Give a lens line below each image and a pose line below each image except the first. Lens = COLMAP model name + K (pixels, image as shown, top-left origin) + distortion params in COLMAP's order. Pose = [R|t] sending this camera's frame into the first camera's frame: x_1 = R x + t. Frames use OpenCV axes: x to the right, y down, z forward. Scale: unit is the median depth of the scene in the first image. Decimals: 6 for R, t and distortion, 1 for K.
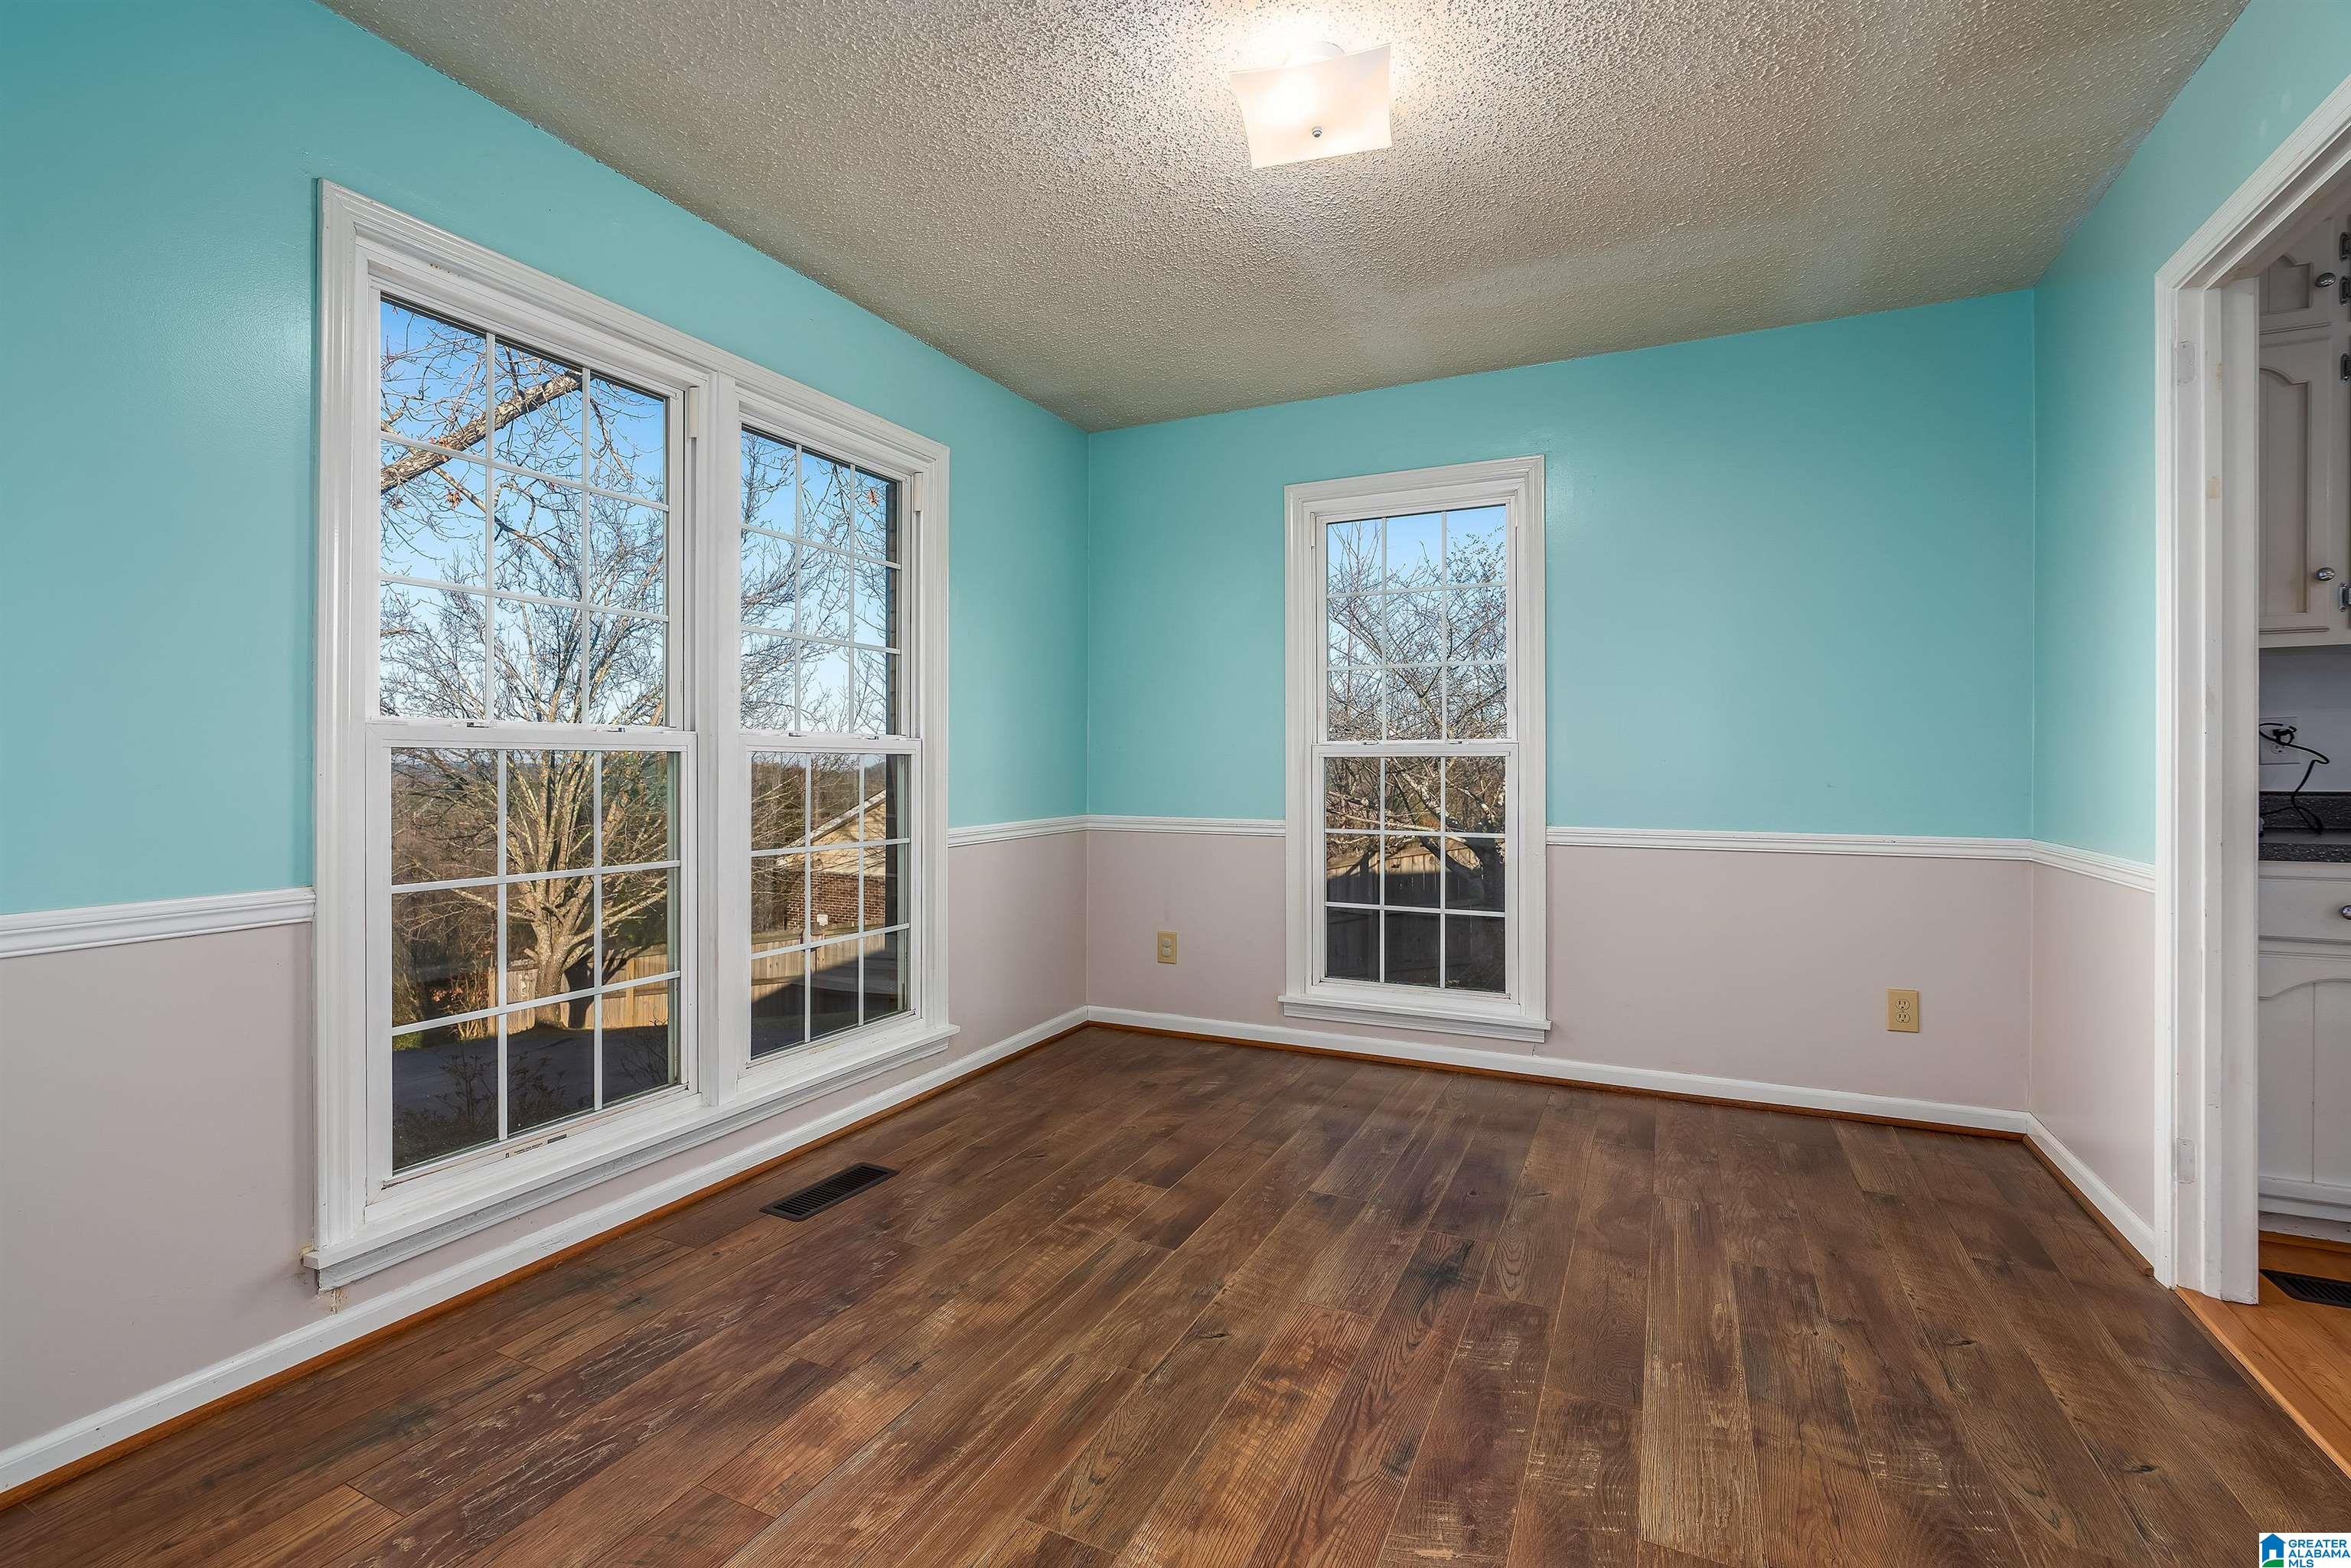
lens RADIAL K [[1071.7, 0, 1179.8], [0, 1071.7, 773.3], [0, 0, 1]] dist [-0.005580, -0.000075]
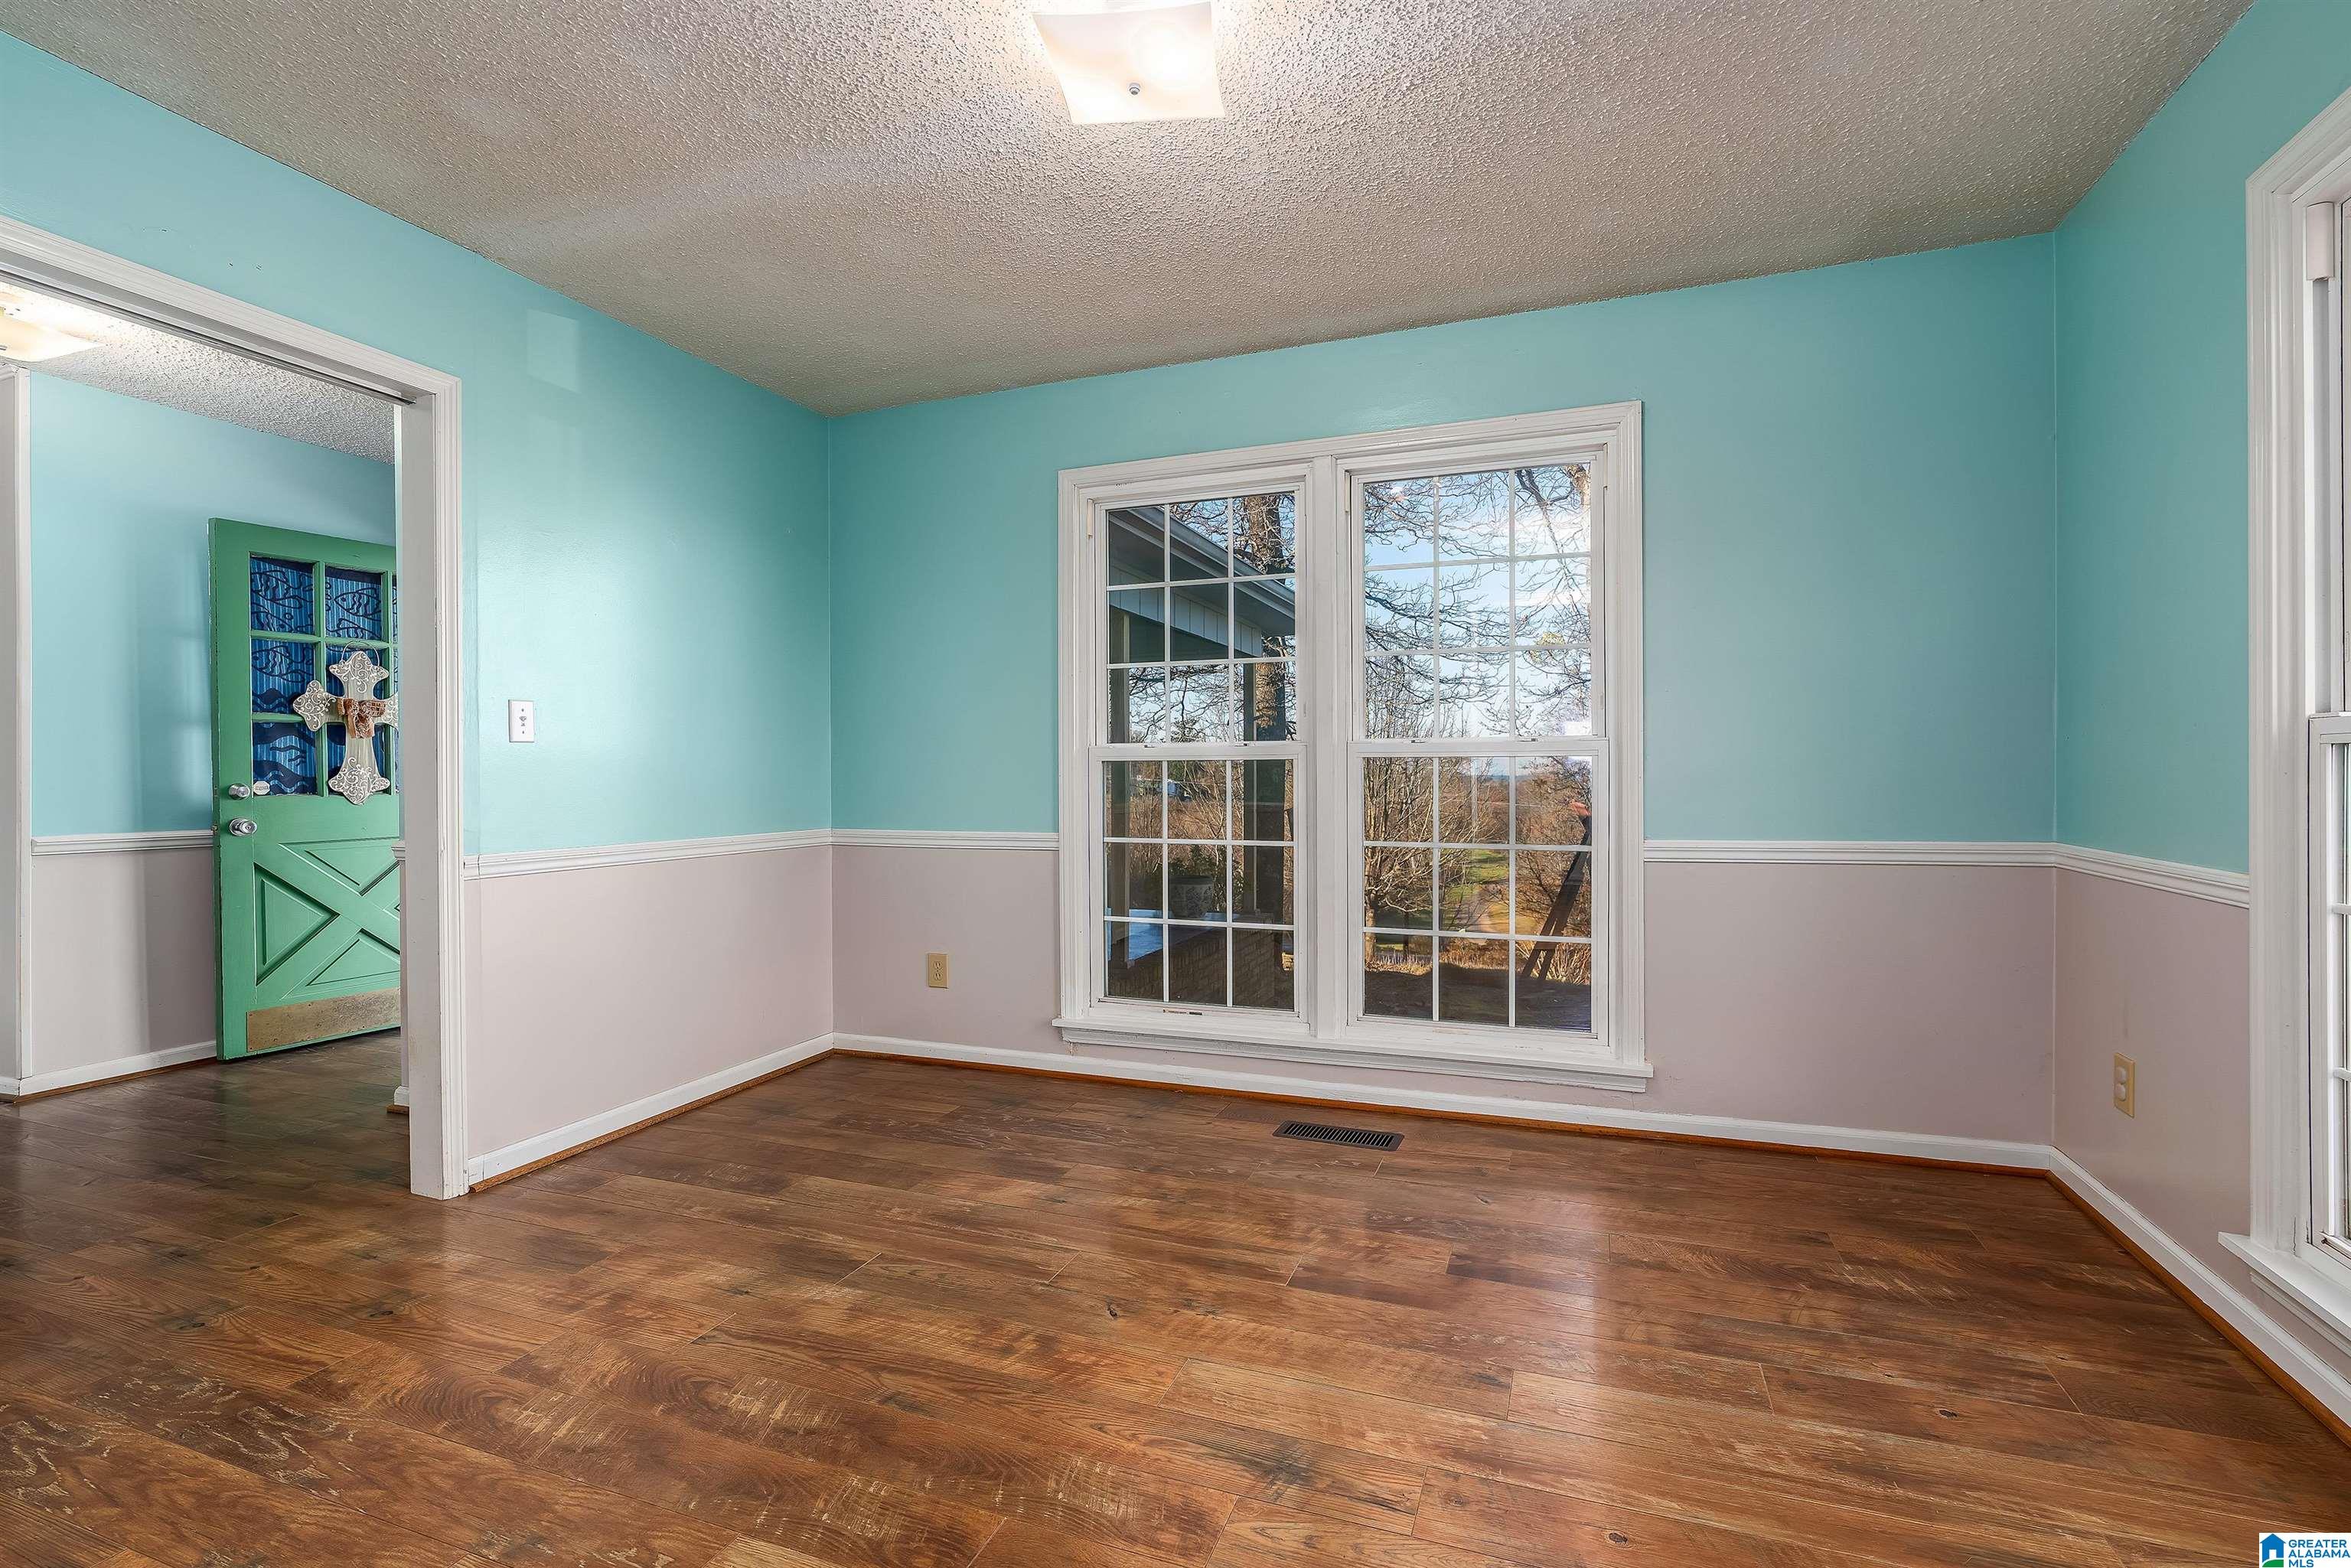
lens RADIAL K [[1071.7, 0, 1181.4], [0, 1071.7, 779.3], [0, 0, 1]] dist [-0.005580, -0.000075]
pose [[0.073519, 0.002497, -0.997291, 1.043467], [0.002006, 0.999994, 0.002652, 0.002194], [0.997292, -0.002196, 0.073513, 0.957195]]
